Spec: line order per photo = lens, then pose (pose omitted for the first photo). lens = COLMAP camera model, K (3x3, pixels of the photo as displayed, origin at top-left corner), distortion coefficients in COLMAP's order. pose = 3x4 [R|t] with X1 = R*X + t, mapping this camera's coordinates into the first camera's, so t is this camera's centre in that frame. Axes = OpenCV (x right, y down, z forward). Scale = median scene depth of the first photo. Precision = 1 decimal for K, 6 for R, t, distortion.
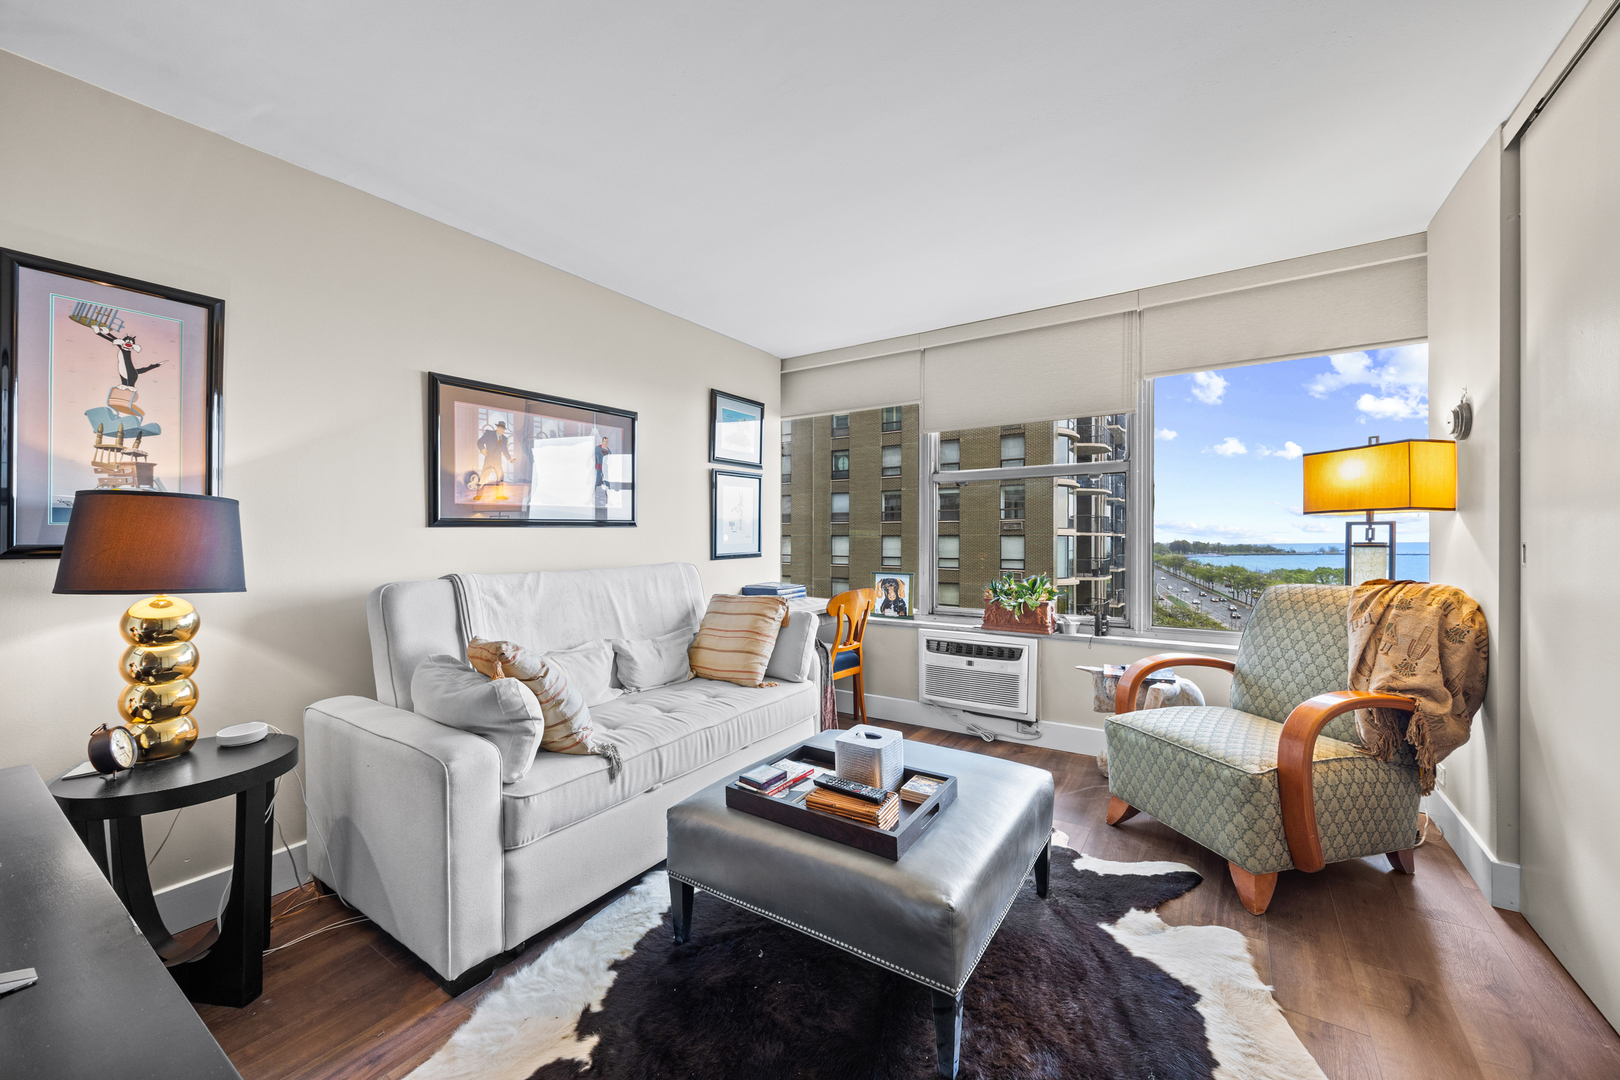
lens RADIAL K [[622.6, 0, 818.5], [0, 622.6, 549.4], [0, 0, 1]] dist [-0.000747, 0.000263]
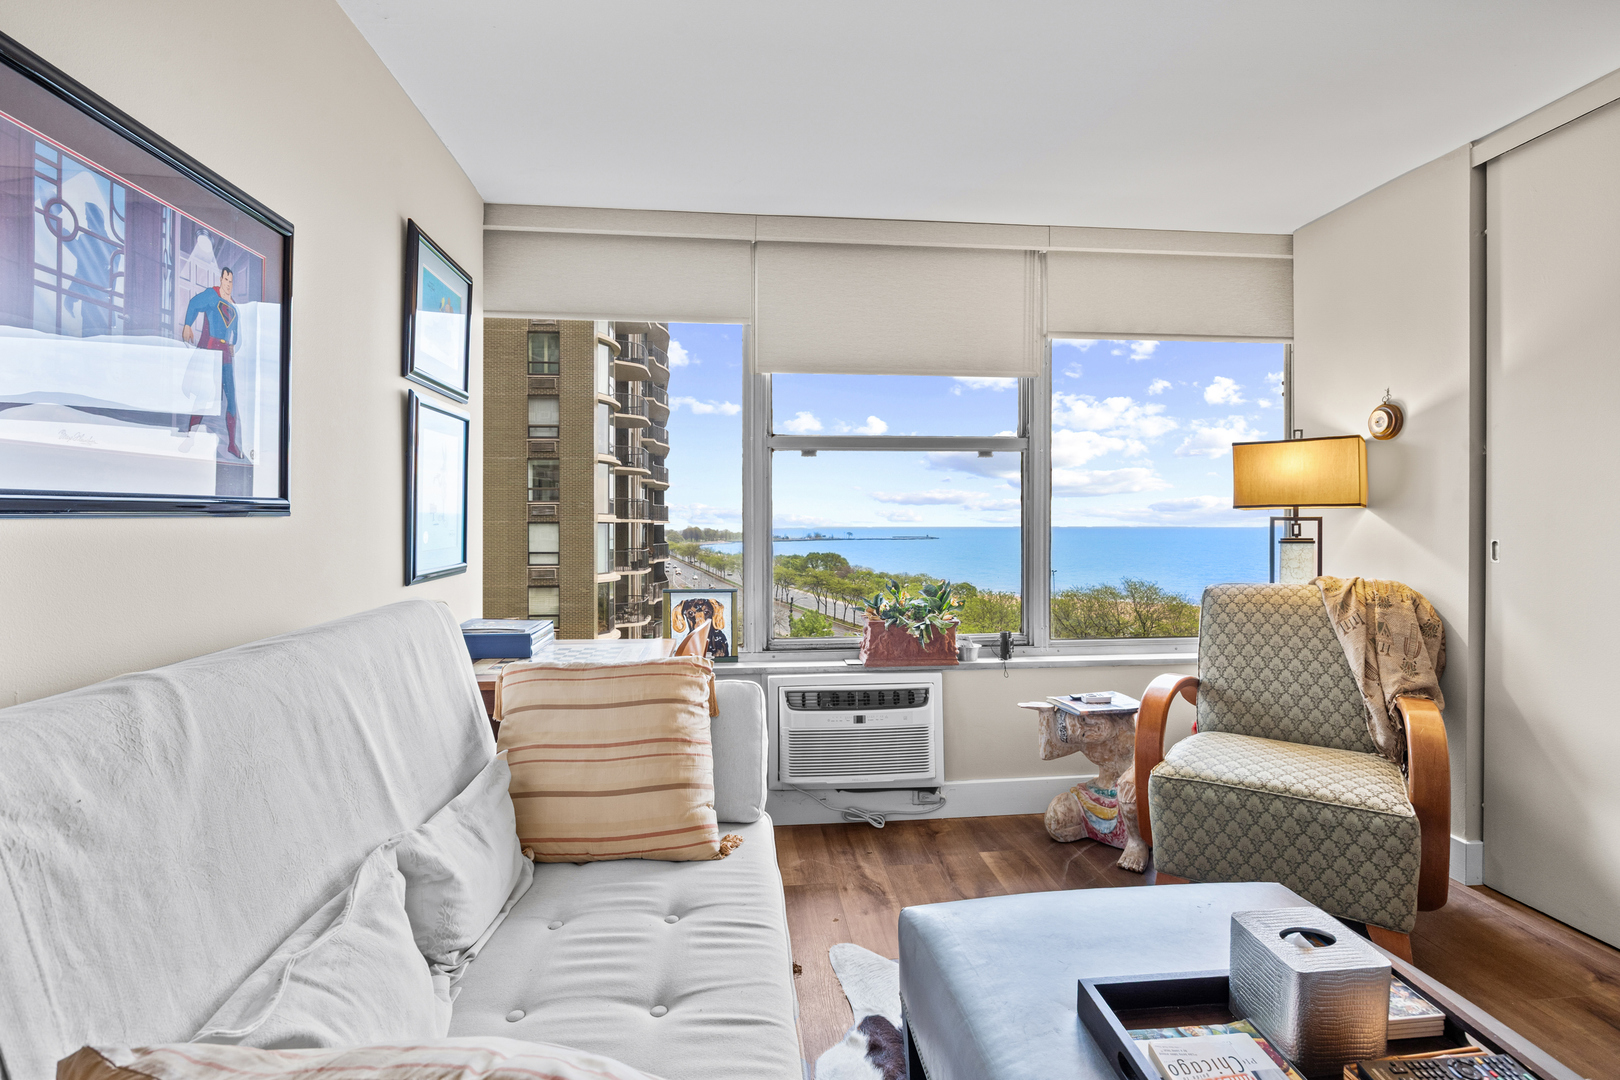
lens RADIAL K [[756.3, 0, 809.8], [0, 756.3, 537.5], [0, 0, 1]] dist [-0.005194, 0.000478]
pose [[0.774844, -0.012804, 0.632023, -0.301515], [0.013553, 0.999902, 0.003641, -0.018058], [-0.632007, 0.005745, 0.774941, 0.375290]]
